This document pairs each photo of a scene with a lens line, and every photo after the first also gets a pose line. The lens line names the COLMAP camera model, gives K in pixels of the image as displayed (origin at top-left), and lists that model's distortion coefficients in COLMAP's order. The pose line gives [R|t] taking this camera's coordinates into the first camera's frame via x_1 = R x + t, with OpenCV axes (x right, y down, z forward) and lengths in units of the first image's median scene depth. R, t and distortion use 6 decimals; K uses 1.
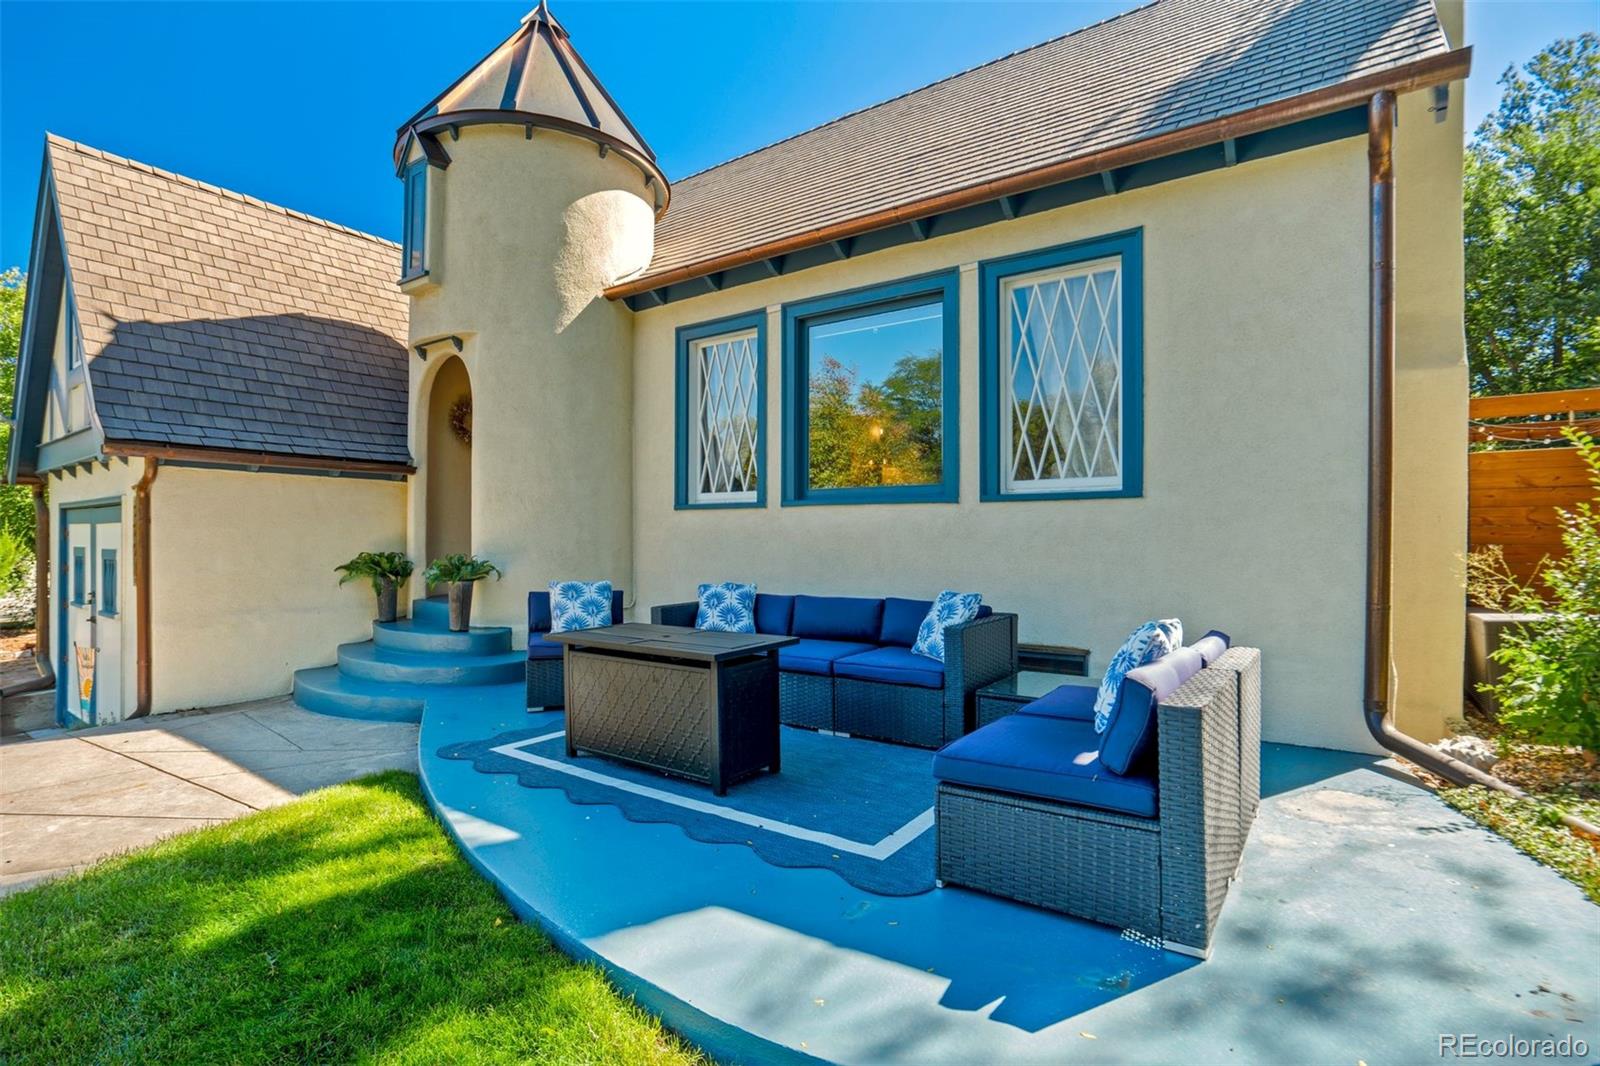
lens RADIAL K [[748.5, 0, 800.0], [0, 748.5, 533.0], [0, 0, 1]] dist [-0.018395, 0.000965]
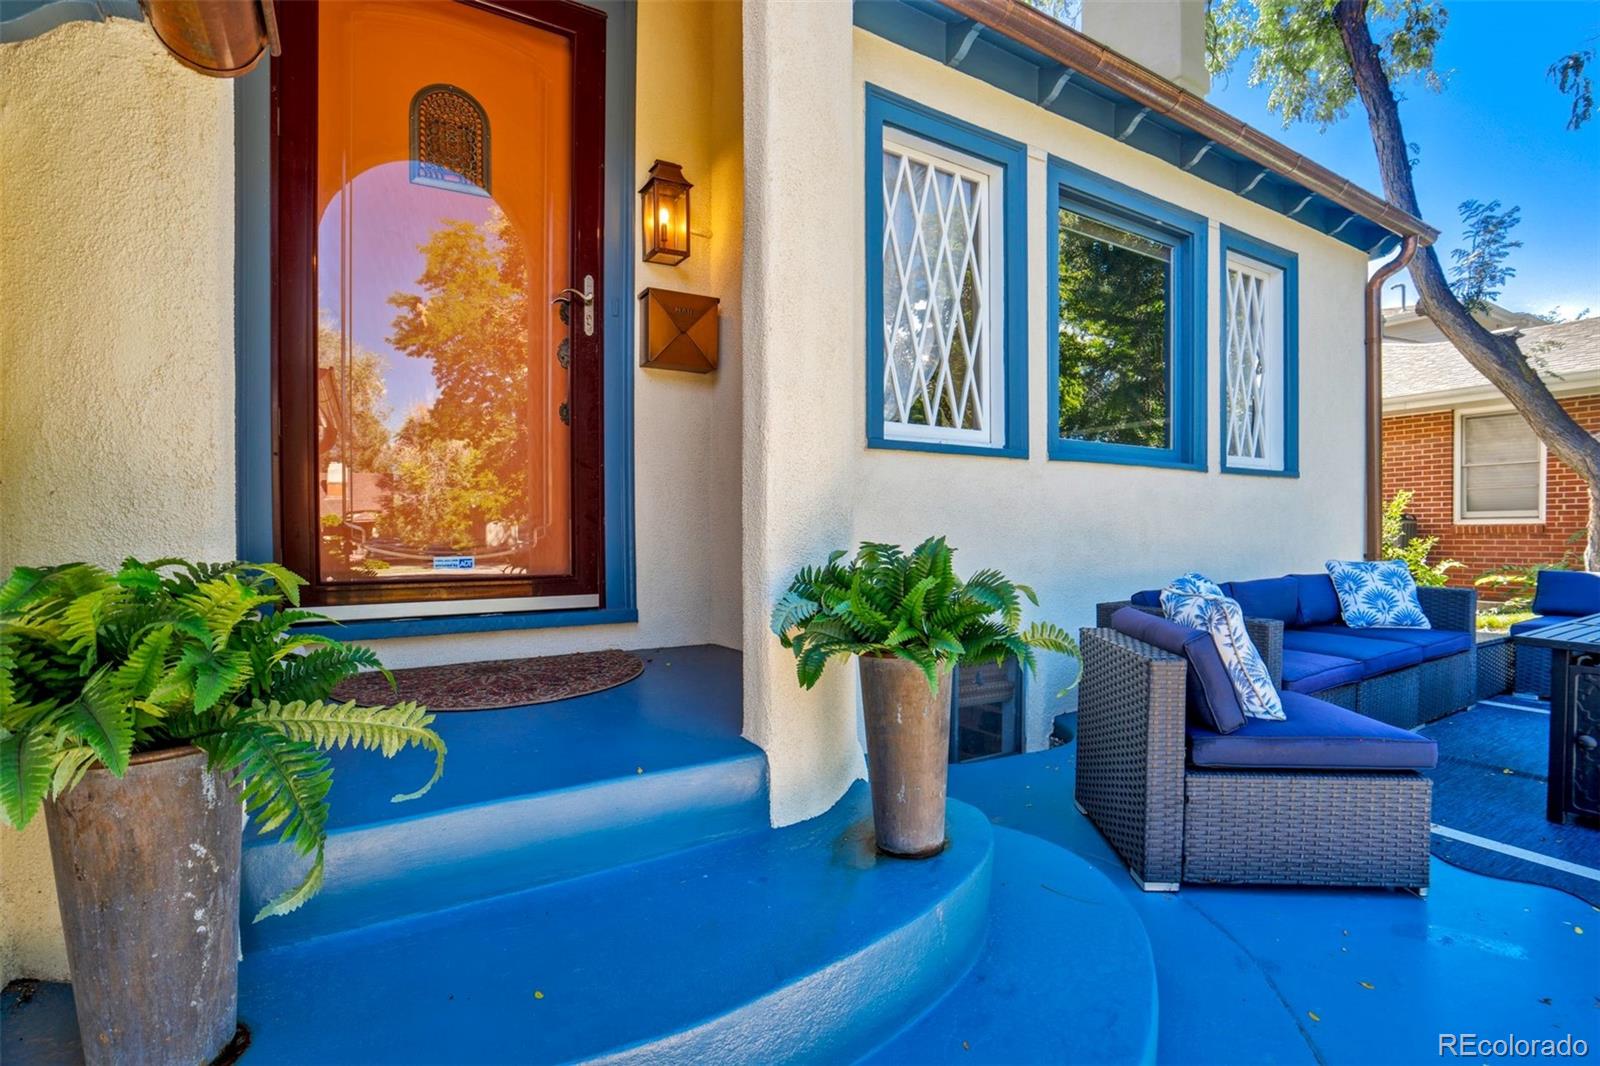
lens RADIAL K [[748.5, 0, 800.0], [0, 748.5, 533.0], [0, 0, 1]] dist [-0.018395, 0.000965]
pose [[0.386531, -0.009788, 0.922224, -0.723142], [-0.000171, 0.999943, 0.010684, 0.022371], [-0.922276, -0.004288, 0.386507, 0.950888]]
